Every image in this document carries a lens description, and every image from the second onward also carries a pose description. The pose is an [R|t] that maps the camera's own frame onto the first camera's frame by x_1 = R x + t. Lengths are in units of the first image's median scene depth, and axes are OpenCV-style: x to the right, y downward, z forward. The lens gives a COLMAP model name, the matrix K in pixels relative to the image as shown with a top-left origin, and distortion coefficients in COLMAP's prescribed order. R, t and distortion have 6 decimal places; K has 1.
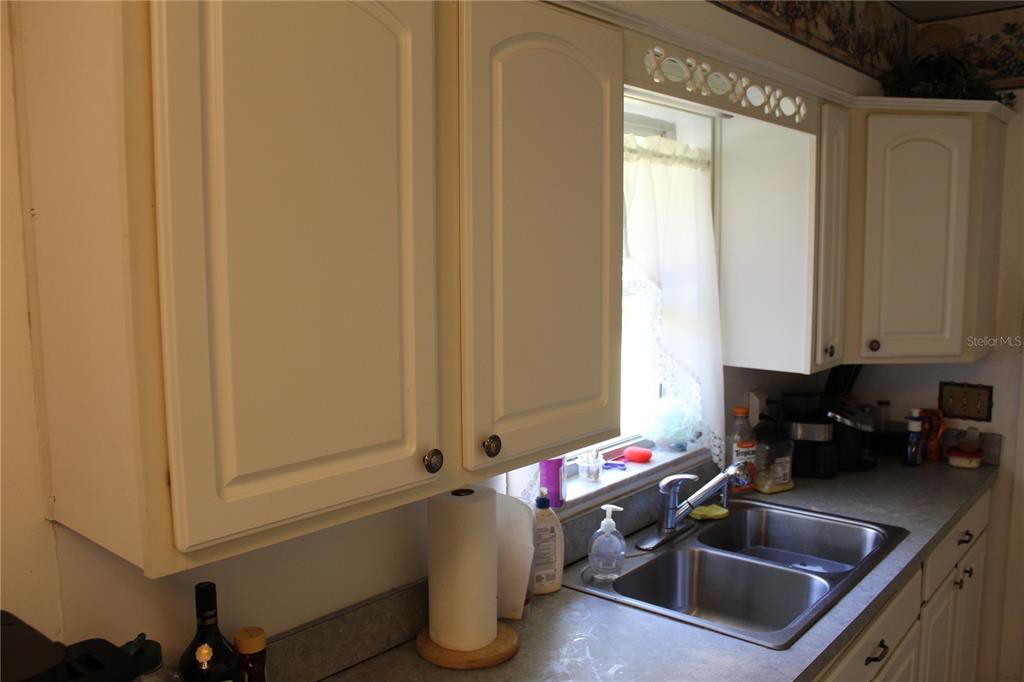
lens RADIAL K [[856.3, 0, 512.0], [0, 856.3, 341.0], [0, 0, 1]] dist [-0.166155, 0.148710]
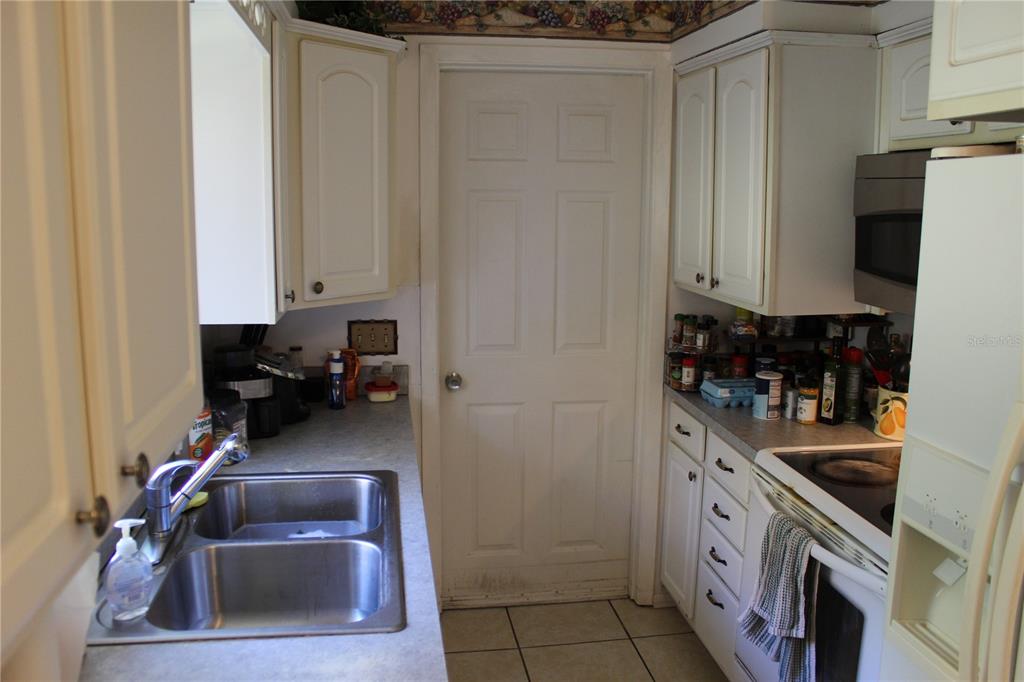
lens RADIAL K [[856.3, 0, 512.0], [0, 856.3, 341.0], [0, 0, 1]] dist [-0.166155, 0.148710]
pose [[0.651866, -0.113106, 0.749852, -0.151819], [0.072514, 0.993580, 0.086832, -0.002085], [-0.754859, -0.002228, 0.655883, 0.207782]]
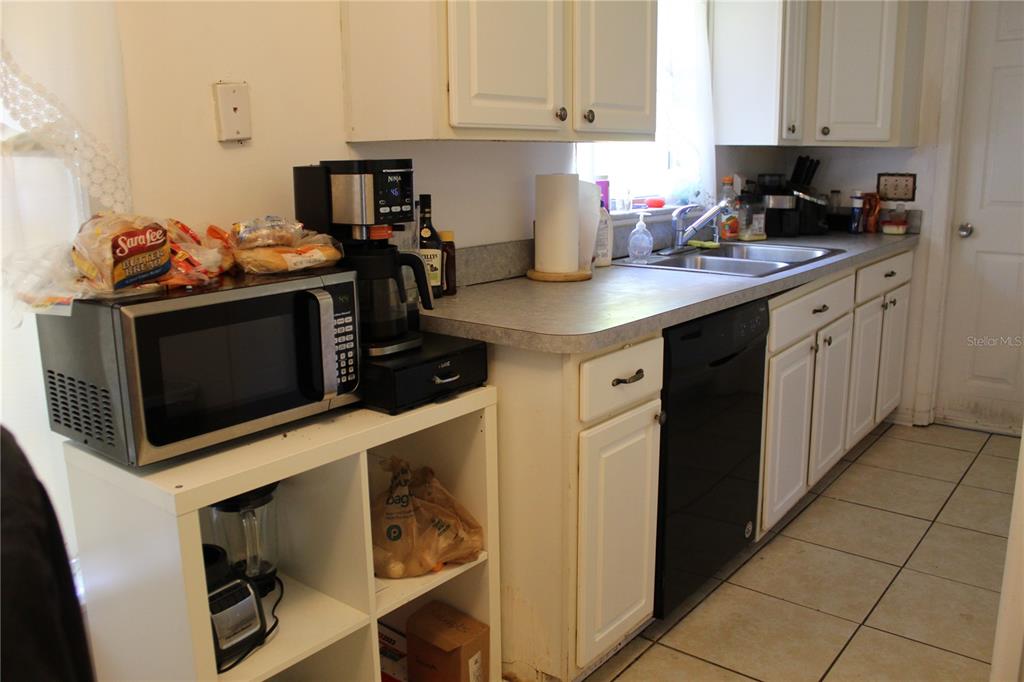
lens RADIAL K [[856.3, 0, 512.0], [0, 856.3, 341.0], [0, 0, 1]] dist [-0.166155, 0.148710]
pose [[0.999656, -0.010119, 0.024196, -0.117952], [0.007594, 0.994730, 0.102248, 0.207870], [-0.025103, -0.102030, 0.994465, -0.386888]]
